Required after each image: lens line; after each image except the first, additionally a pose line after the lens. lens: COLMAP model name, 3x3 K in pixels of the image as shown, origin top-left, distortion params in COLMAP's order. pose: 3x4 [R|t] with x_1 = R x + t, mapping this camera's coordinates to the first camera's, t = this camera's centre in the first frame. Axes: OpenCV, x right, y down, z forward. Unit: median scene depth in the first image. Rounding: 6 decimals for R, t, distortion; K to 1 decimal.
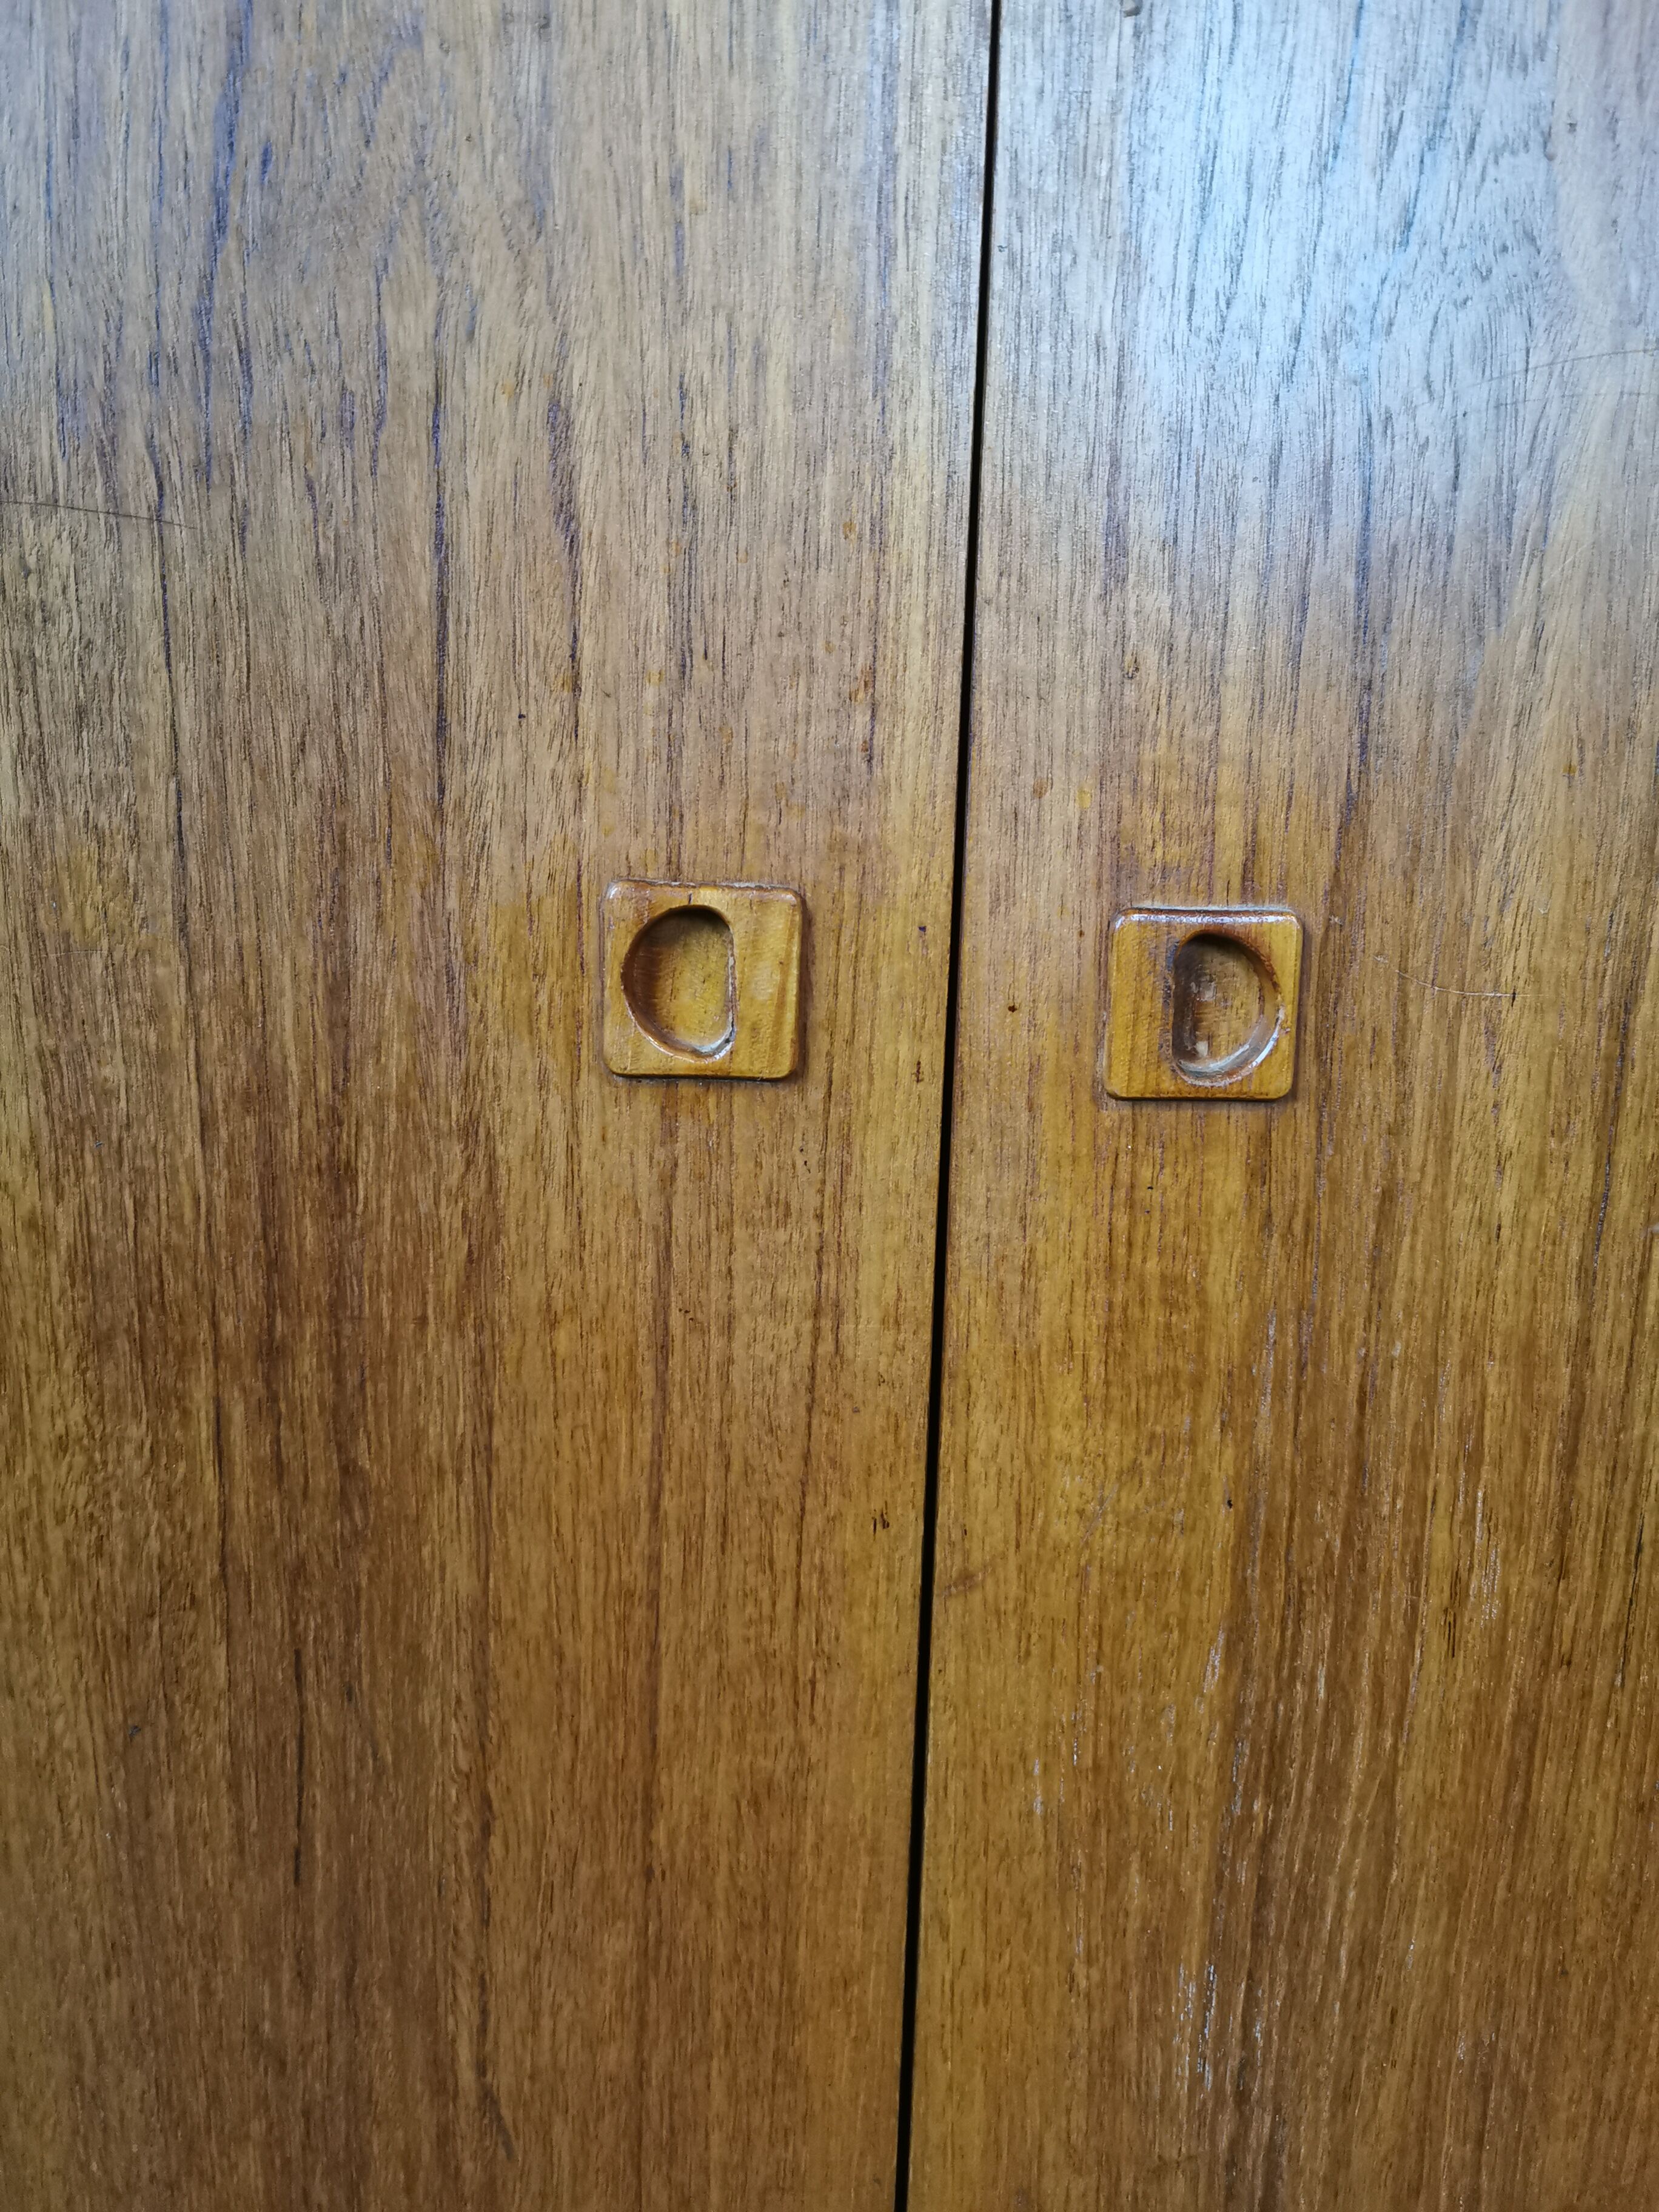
lens RADIAL K [[1723.2, 0, 843.4], [0, 1723.2, 1088.8], [0, 0, 1]] dist [0.056917, -0.080729]
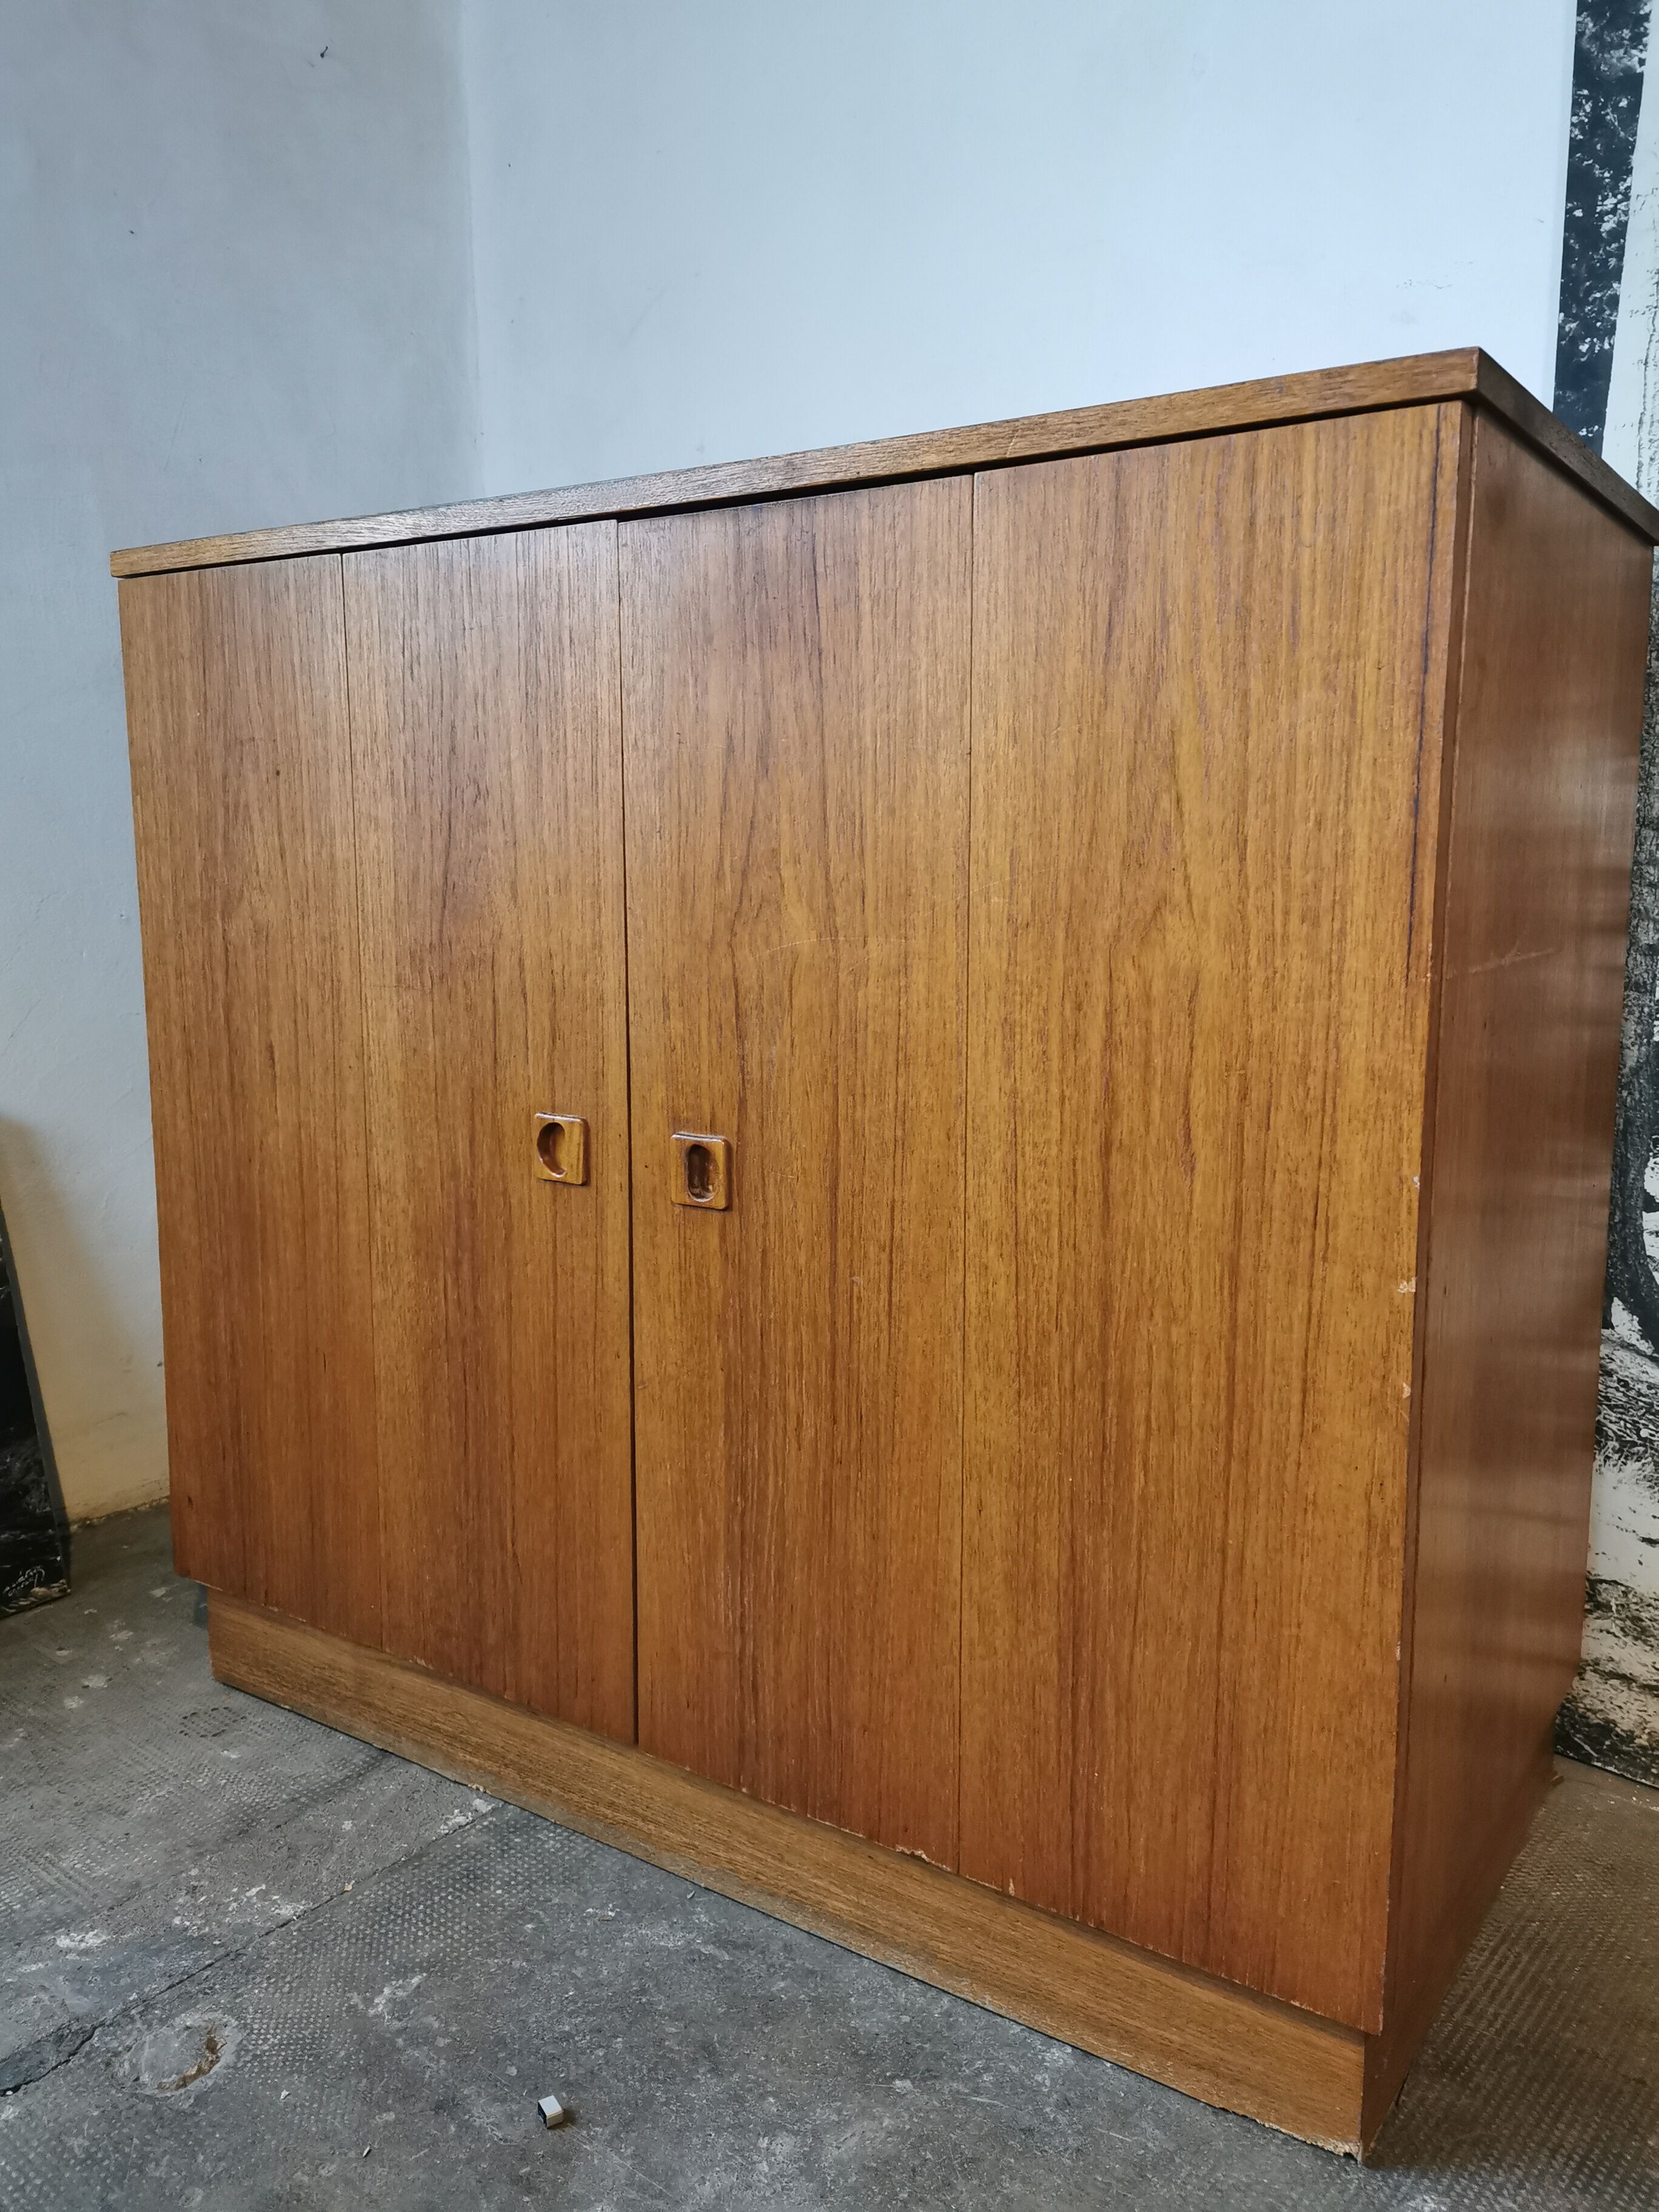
lens RADIAL K [[1723.2, 0, 843.4], [0, 1723.2, 1088.8], [0, 0, 1]] dist [0.056917, -0.080729]
pose [[0.801544, 0.055945, -0.595312, 1.905565], [-0.091089, 0.995417, -0.029100, -0.114856], [0.590956, 0.077552, 0.802967, -0.982602]]
